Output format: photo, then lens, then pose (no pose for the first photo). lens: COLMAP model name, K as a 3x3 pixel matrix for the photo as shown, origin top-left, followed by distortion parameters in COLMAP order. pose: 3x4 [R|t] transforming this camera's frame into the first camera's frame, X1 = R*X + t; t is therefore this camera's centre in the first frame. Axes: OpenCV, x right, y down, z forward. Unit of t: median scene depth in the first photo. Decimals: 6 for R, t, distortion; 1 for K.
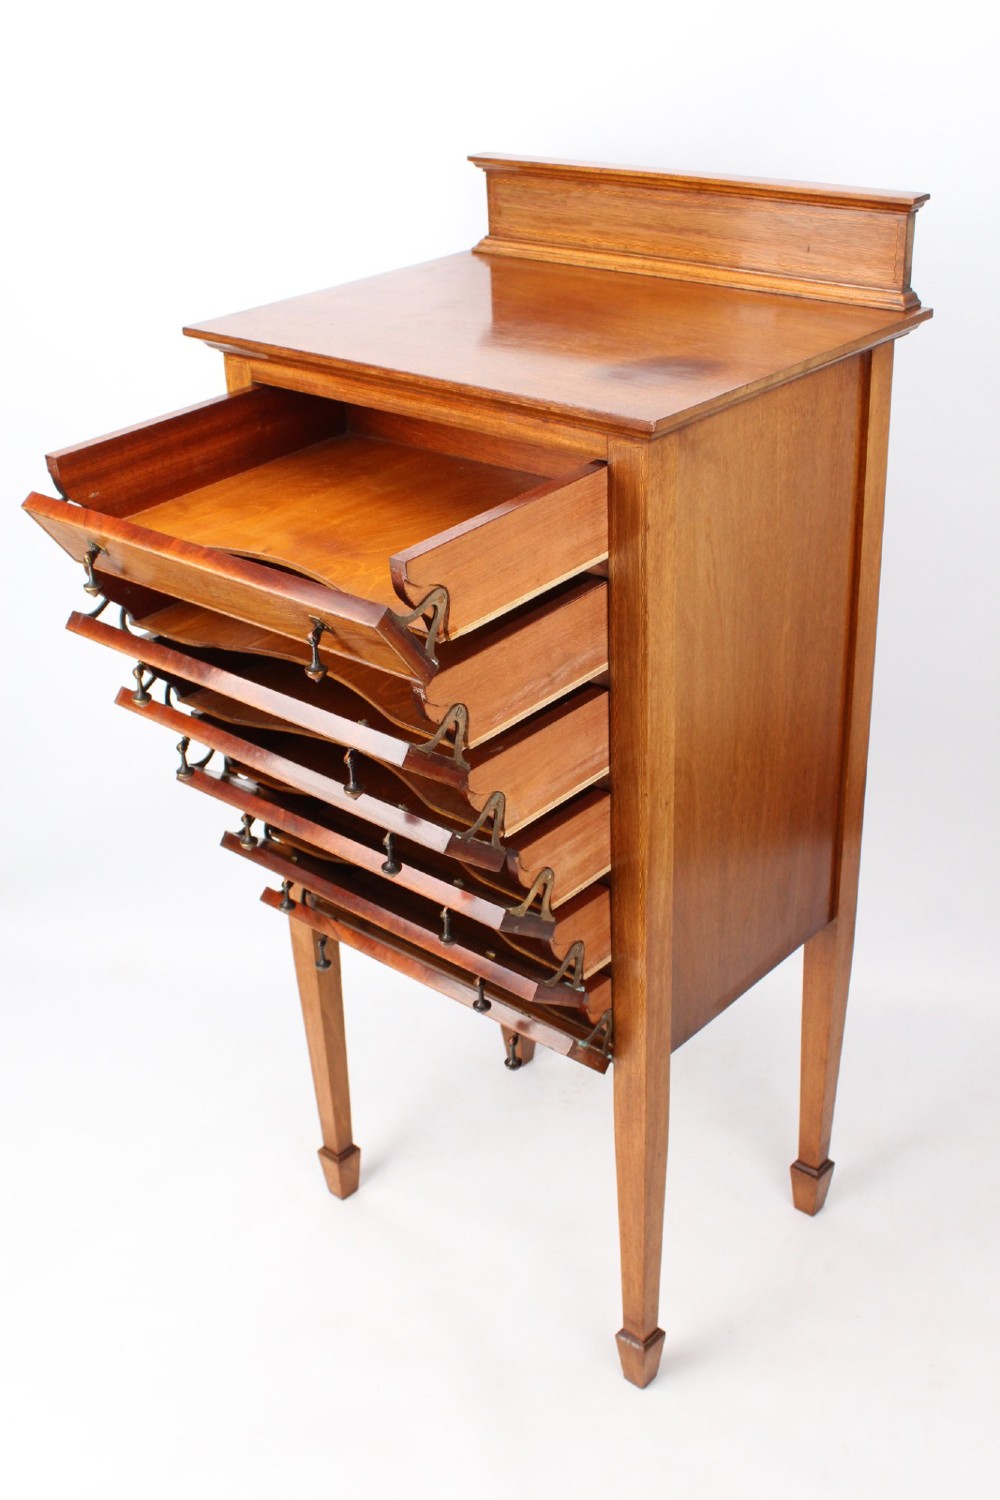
lens RADIAL K [[1659.2, 0, 495.2], [0, 1659.2, 792.9], [0, 0, 1]] dist [-0.105945, 0.035411]
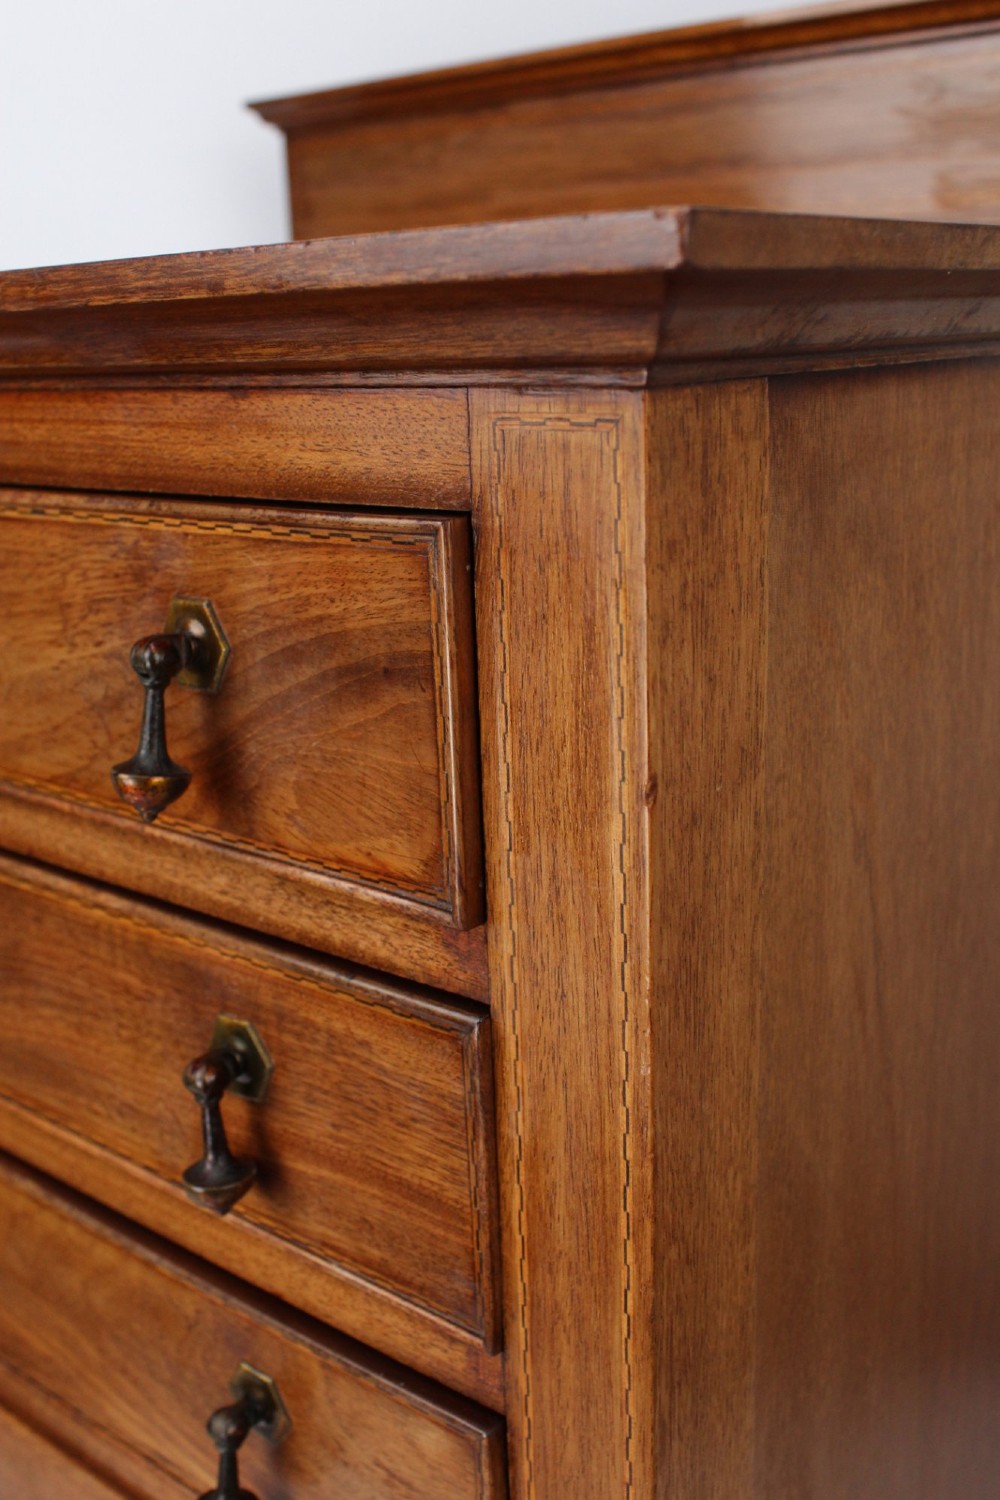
lens RADIAL K [[1626.3, 0, 500.0], [0, 1626.3, 750.0], [0, 0, 1]] dist [-0.104544, 0.026712]
pose [[0.999739, 0.002280, 0.022711, 0.053829], [0.003414, 0.968867, -0.247558, -0.088958], [-0.022568, 0.247571, 0.968607, 0.630604]]
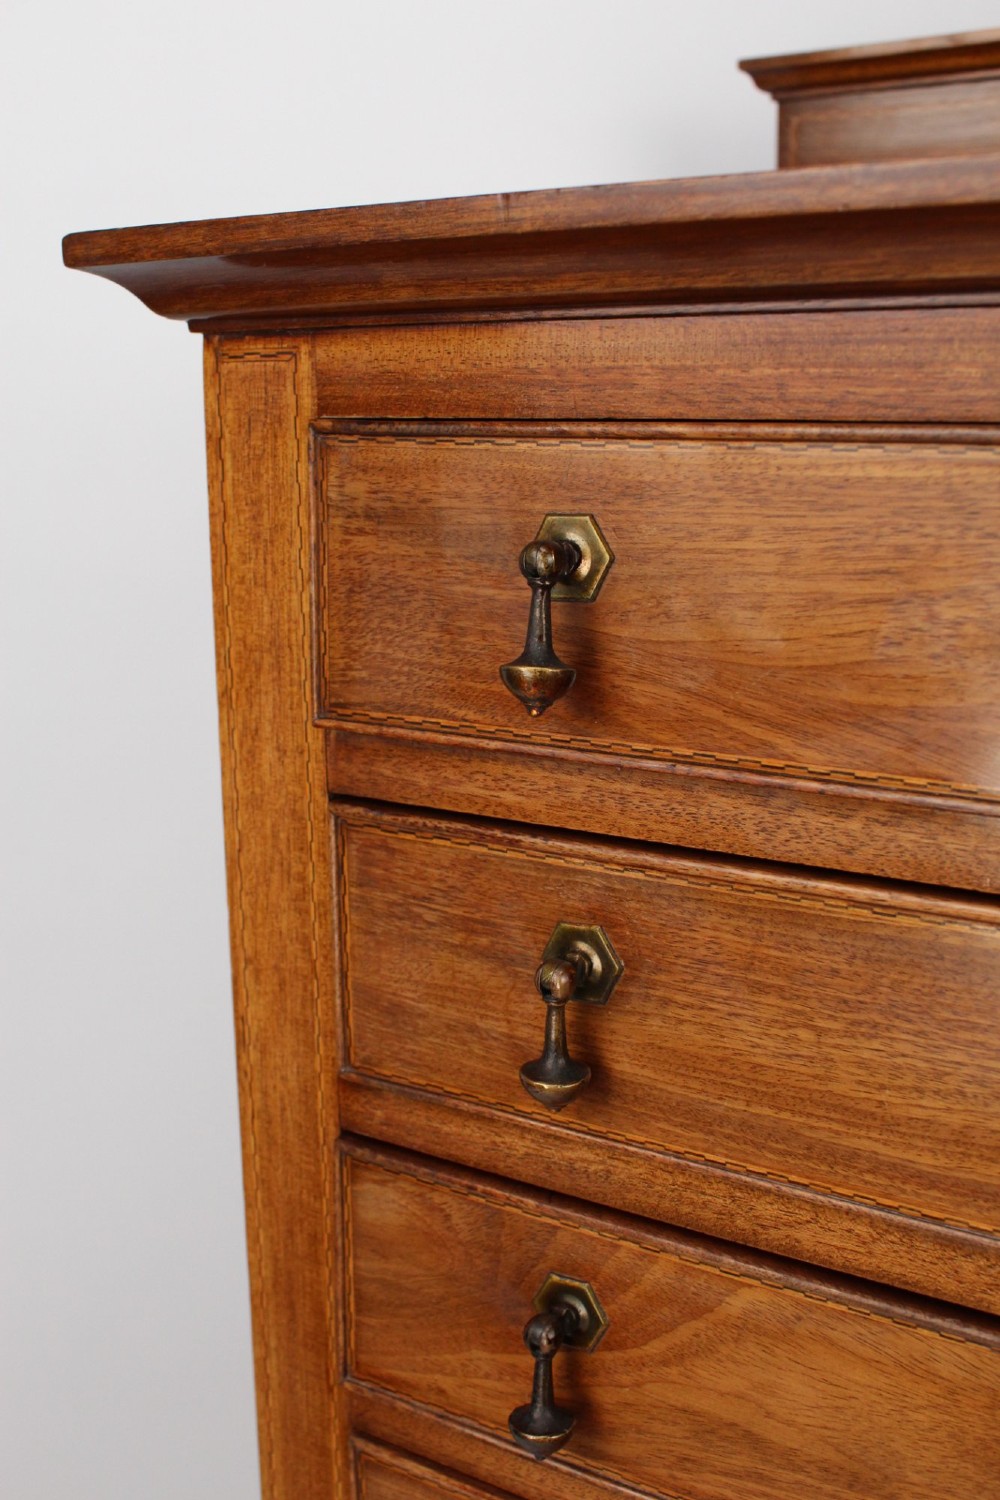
lens RADIAL K [[1626.3, 0, 500.0], [0, 1626.3, 750.0], [0, 0, 1]] dist [-0.104544, 0.026712]
pose [[0.987496, -0.006115, 0.157523, -0.154564], [0.051943, 0.956066, -0.288512, -0.113738], [-0.148838, 0.293087, 0.944430, 0.727916]]
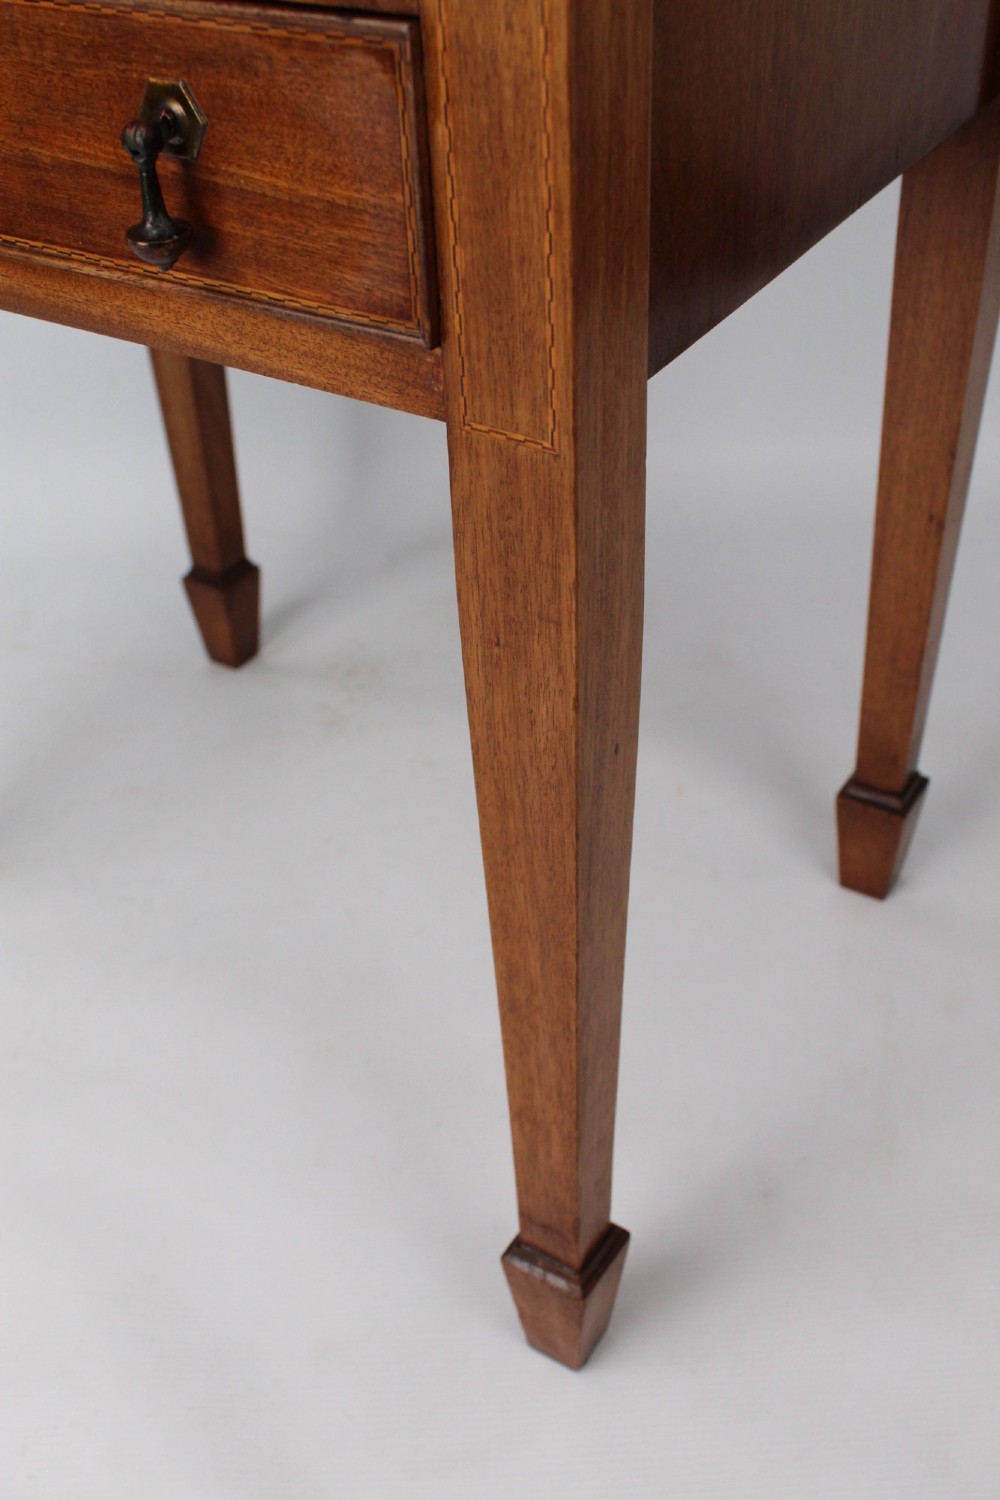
lens RADIAL K [[1626.3, 0, 500.0], [0, 1626.3, 750.0], [0, 0, 1]] dist [-0.104544, 0.026712]
pose [[0.987022, -0.094434, 0.129885, 0.039459], [0.074993, 0.986263, 0.147178, 0.176173], [-0.141999, -0.135528, 0.980545, 0.716587]]
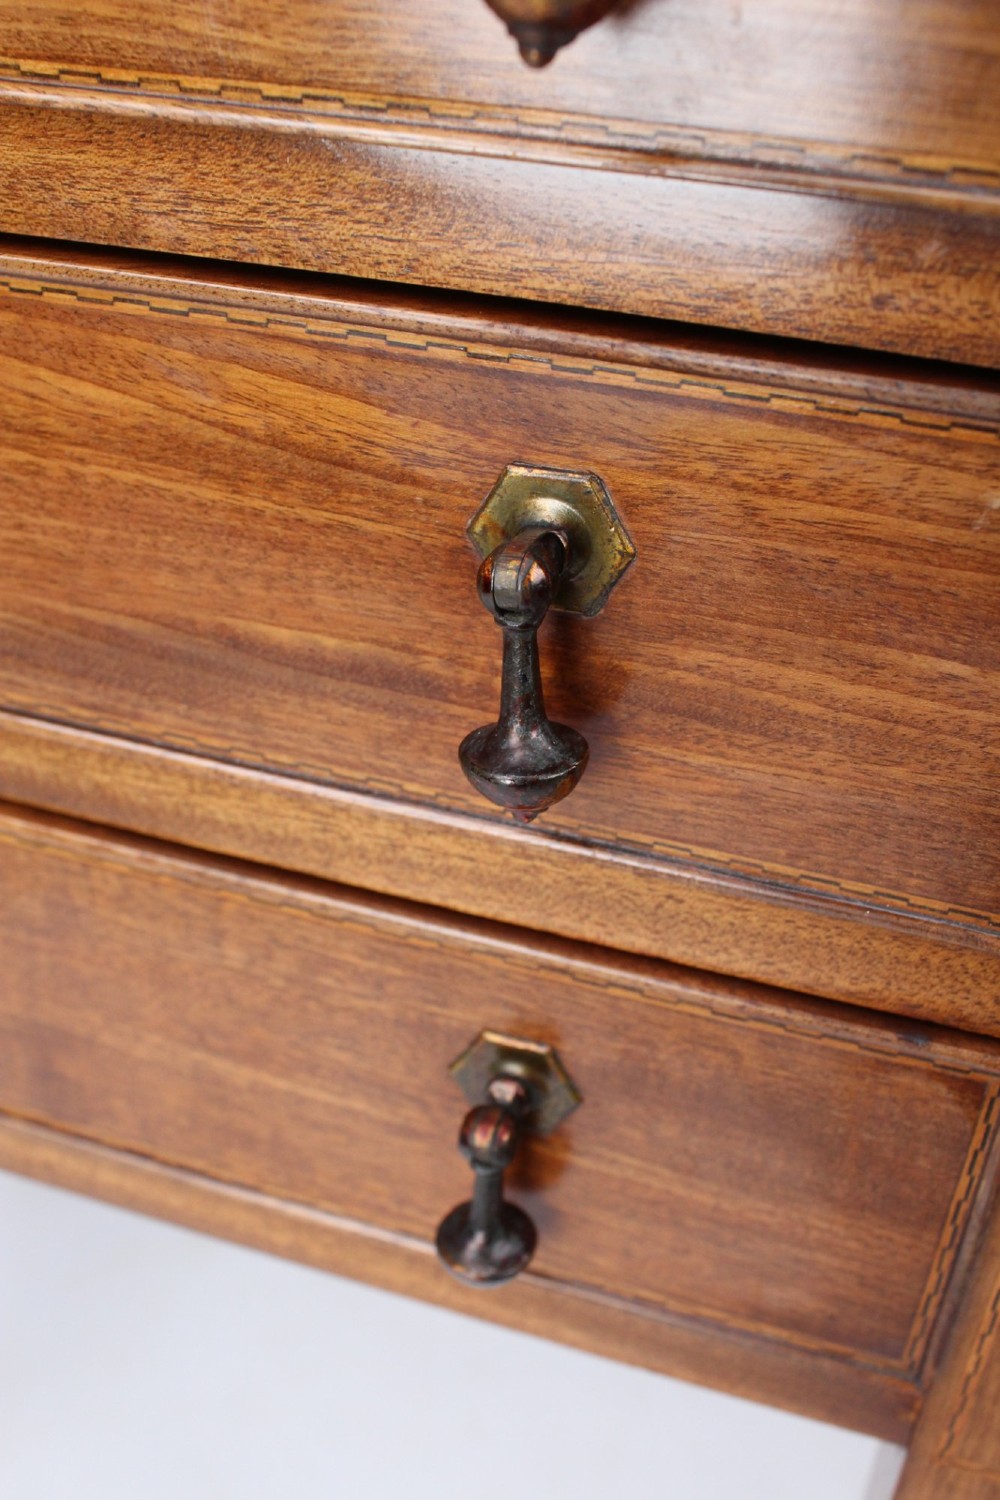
lens RADIAL K [[1626.3, 0, 500.0], [0, 1626.3, 750.0], [0, 0, 1]] dist [-0.104544, 0.026712]
pose [[0.914726, -0.146963, 0.376402, -0.029494], [0.124327, 0.988689, 0.083888, 0.060339], [-0.384473, -0.029937, 0.922651, 0.838484]]
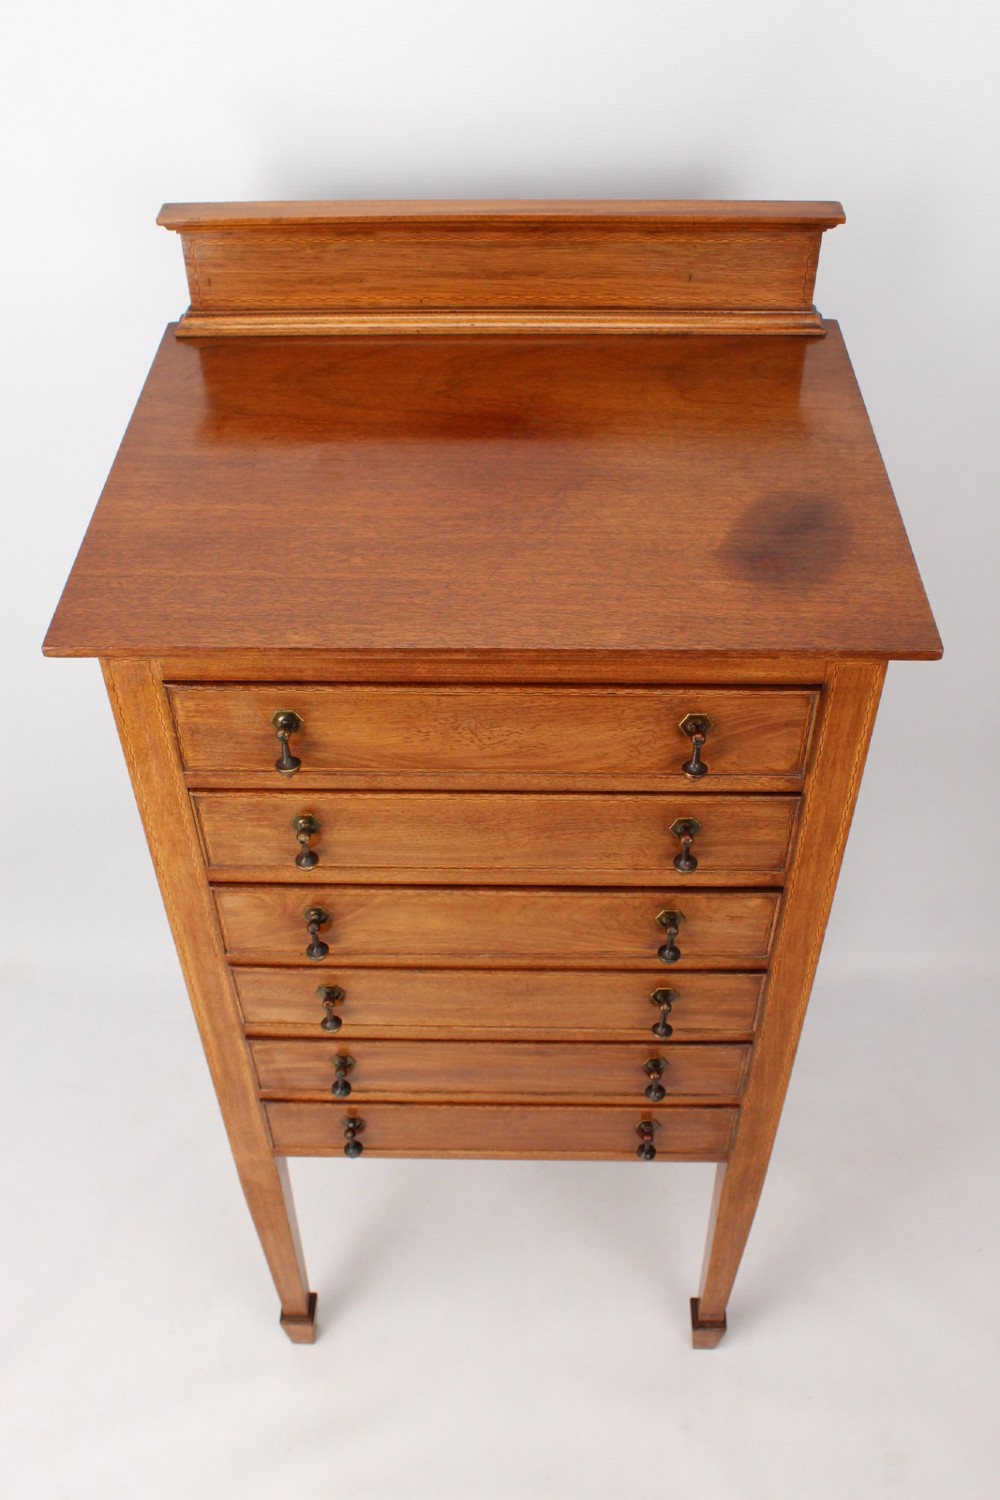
lens RADIAL K [[1436.3, 0, 500.0], [0, 1436.3, 750.0], [0, 0, 1]] dist [-0.152933, 0.154670]
pose [[0.762260, -0.425368, 0.487874, -0.330599], [0.300696, 0.900184, 0.315041, -0.355236], [-0.573185, -0.093441, 0.814081, 0.414783]]
